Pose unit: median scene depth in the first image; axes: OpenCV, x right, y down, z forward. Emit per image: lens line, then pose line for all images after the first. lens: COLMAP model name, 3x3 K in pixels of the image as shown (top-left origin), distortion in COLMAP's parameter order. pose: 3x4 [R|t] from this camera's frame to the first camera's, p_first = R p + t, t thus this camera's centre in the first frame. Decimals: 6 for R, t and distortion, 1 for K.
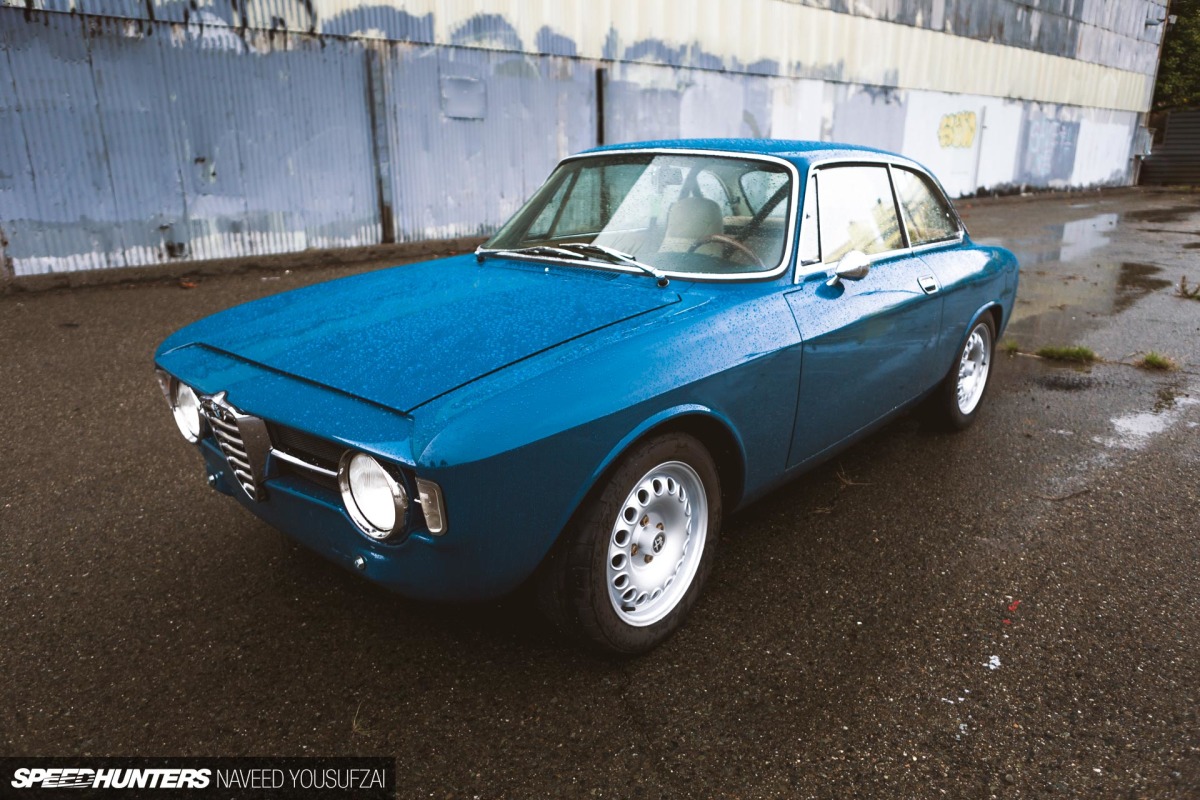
lens RADIAL K [[821.0, 0, 592.0], [0, 821.0, 395.3], [0, 0, 1]] dist [-0.018894, 0.013080]
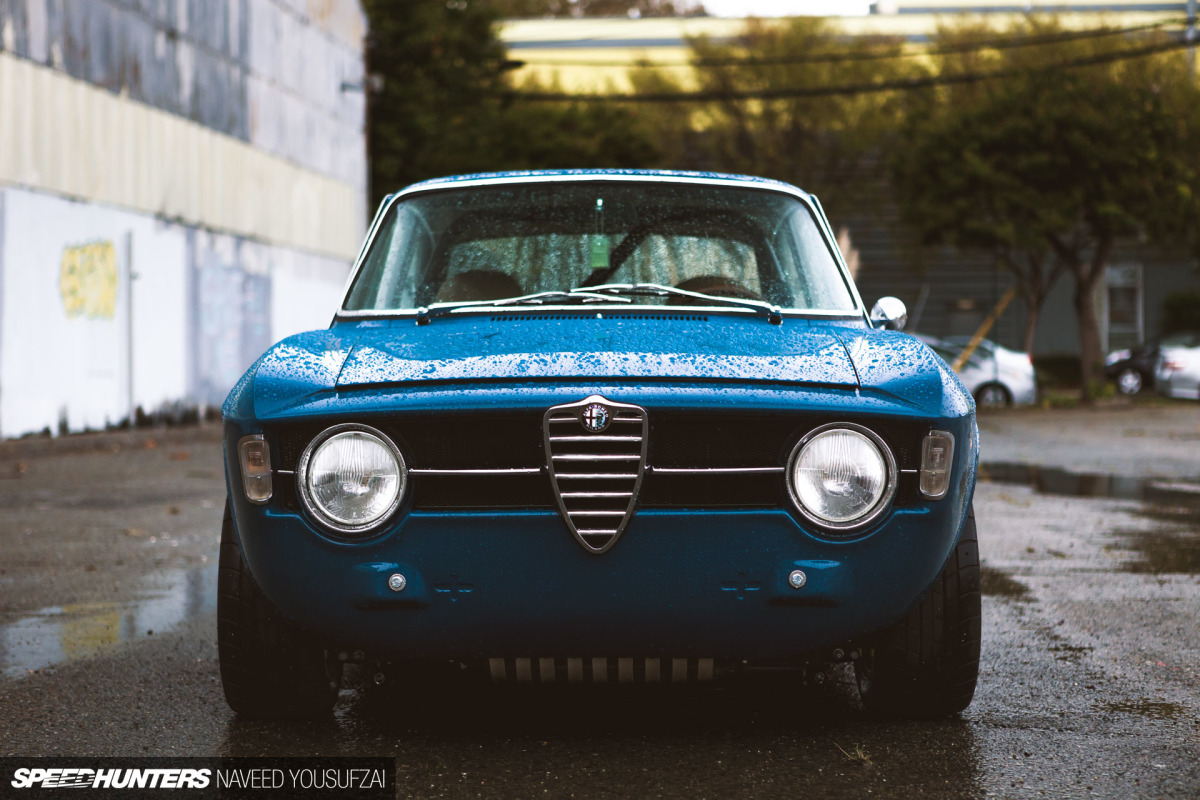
lens RADIAL K [[2388.4, 0, 601.8], [0, 2388.4, 399.6], [0, 0, 1]] dist [-0.045440, 0.000000]
pose [[0.741120, -0.006886, 0.671337, -0.334447], [0.192083, 0.960323, -0.202200, 0.079189], [-0.643308, 0.278806, 0.713037, -0.114687]]
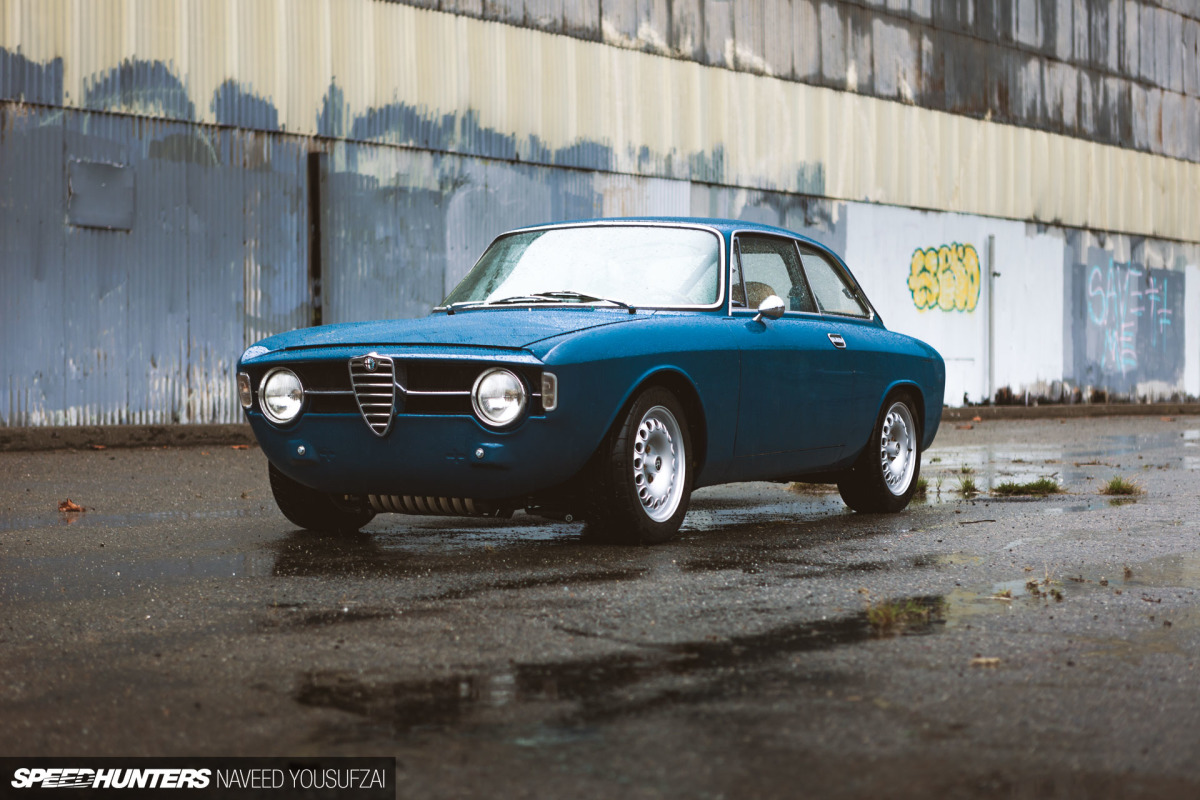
lens RADIAL K [[2388.4, 0, 602.8], [0, 2388.4, 398.7], [0, 0, 1]] dist [-0.045440, 0.000000]
pose [[0.972544, 0.001266, 0.232715, -0.177141], [0.062143, 0.962261, -0.264937, 0.212283], [-0.224268, 0.272124, 0.935763, -0.535517]]
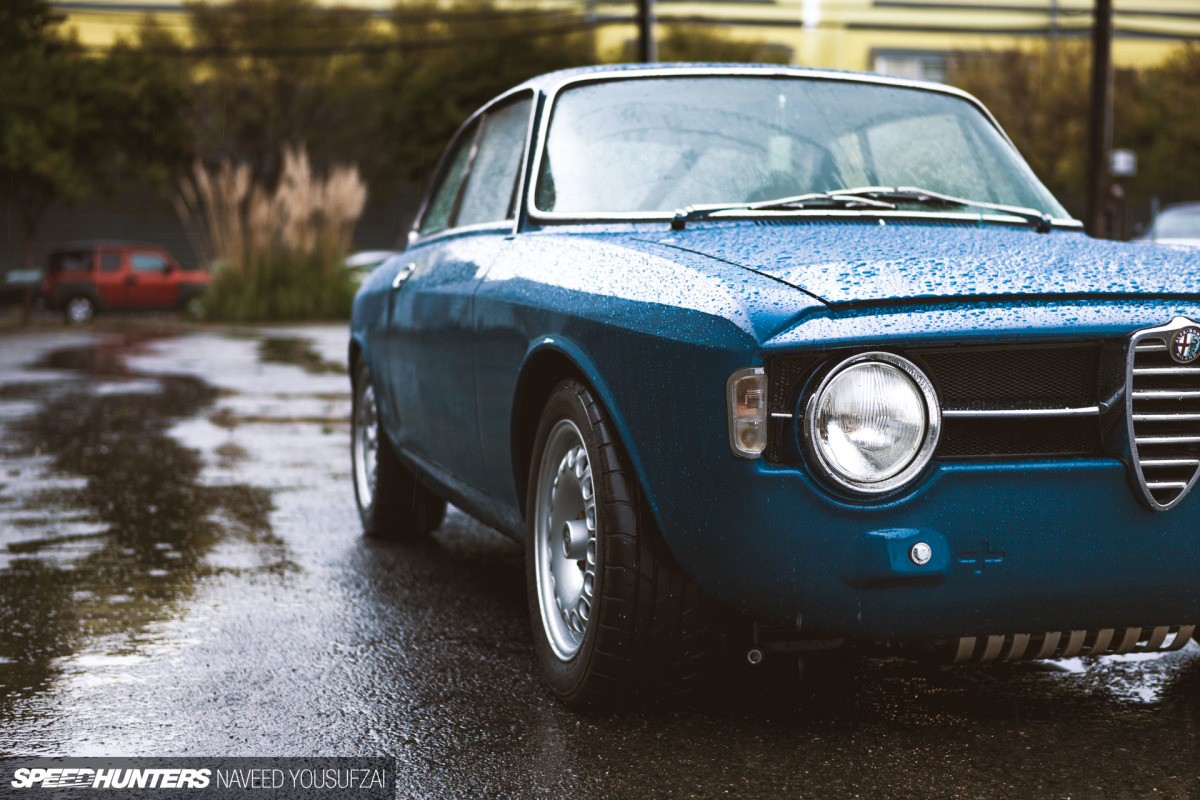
lens RADIAL K [[1877.7, 0, 595.2], [0, 1877.7, 403.7], [0, 0, 1]] dist [-0.087251, 0.000000]
pose [[0.521106, -0.050305, 0.852008, -0.323445], [0.240039, 0.966606, -0.089742, 0.014510], [-0.819042, 0.251280, 0.515779, 0.101814]]
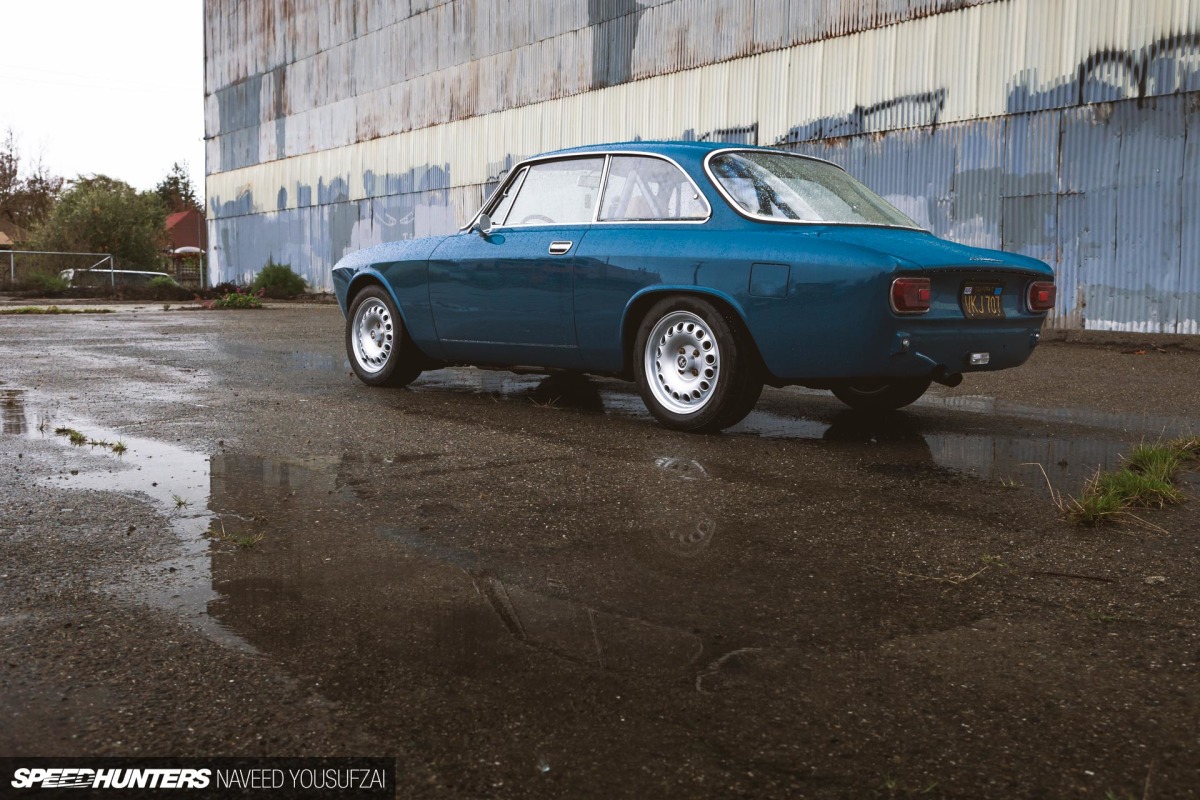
lens RADIAL K [[1085.7, 0, 601.3], [0, 1085.7, 389.1], [0, 0, 1]] dist [-0.015369, 0.016743]
pose [[-0.098055, 0.102830, -0.989854, 0.524848], [-0.296662, 0.946406, 0.127704, -0.044792], [0.949935, 0.306174, -0.062294, 0.317456]]
